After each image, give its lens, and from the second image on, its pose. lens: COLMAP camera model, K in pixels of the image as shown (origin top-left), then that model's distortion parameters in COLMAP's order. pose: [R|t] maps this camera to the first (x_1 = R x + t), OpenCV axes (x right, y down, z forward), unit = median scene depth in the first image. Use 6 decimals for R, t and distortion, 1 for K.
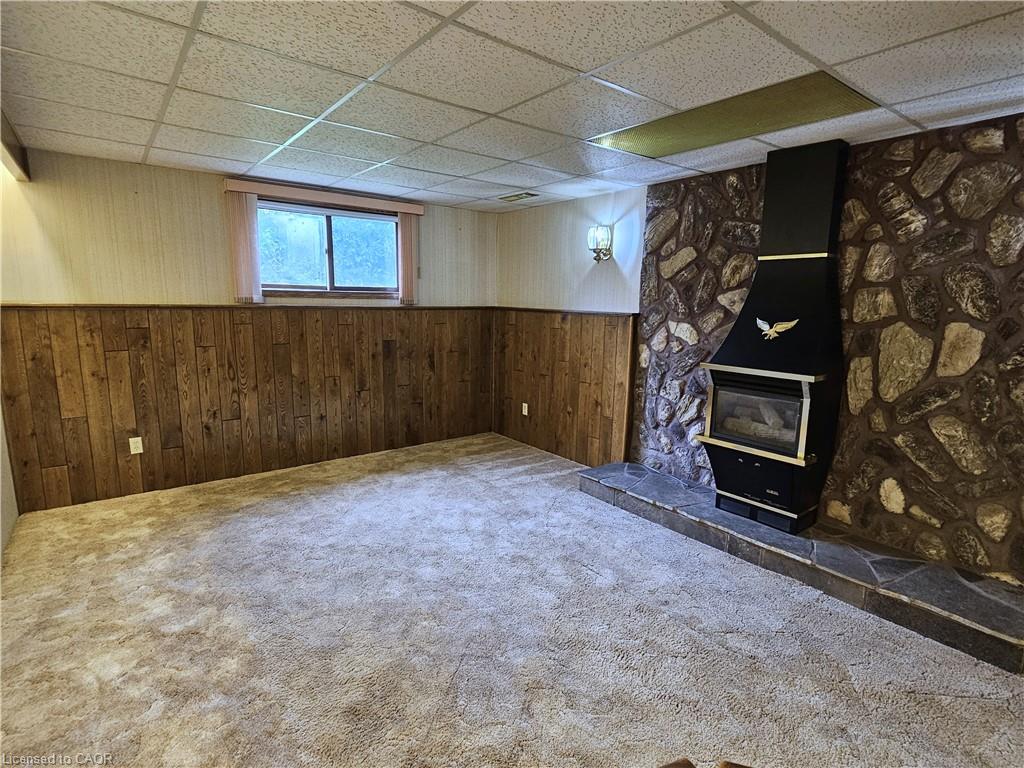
lens RADIAL K [[516.9, 0, 509.7], [0, 516.9, 389.6], [0, 0, 1]] dist [0.003447, 0.001306]
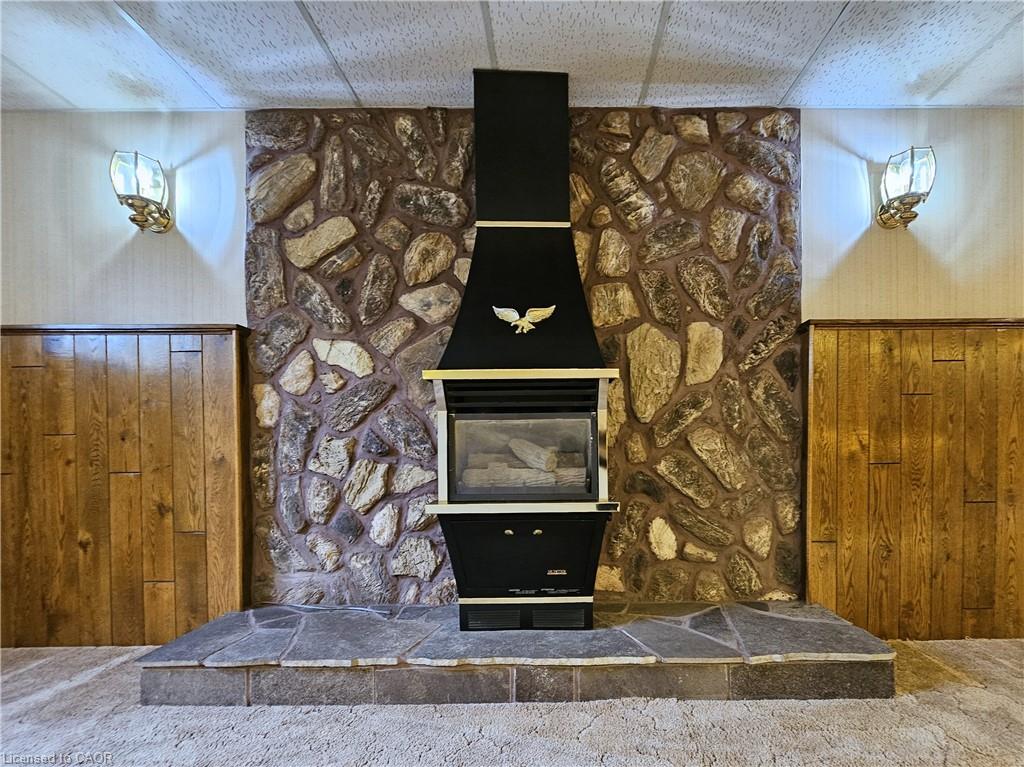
lens RADIAL K [[417.6, 0, 477.5], [0, 417.6, 490.4], [0, 0, 1]] dist [-0.000556, -0.000114]
pose [[0.602519, -0.035679, 0.797306, 0.045963], [0.154143, 0.985393, -0.072388, 0.117226], [-0.783077, 0.166514, 0.599218, 0.726106]]
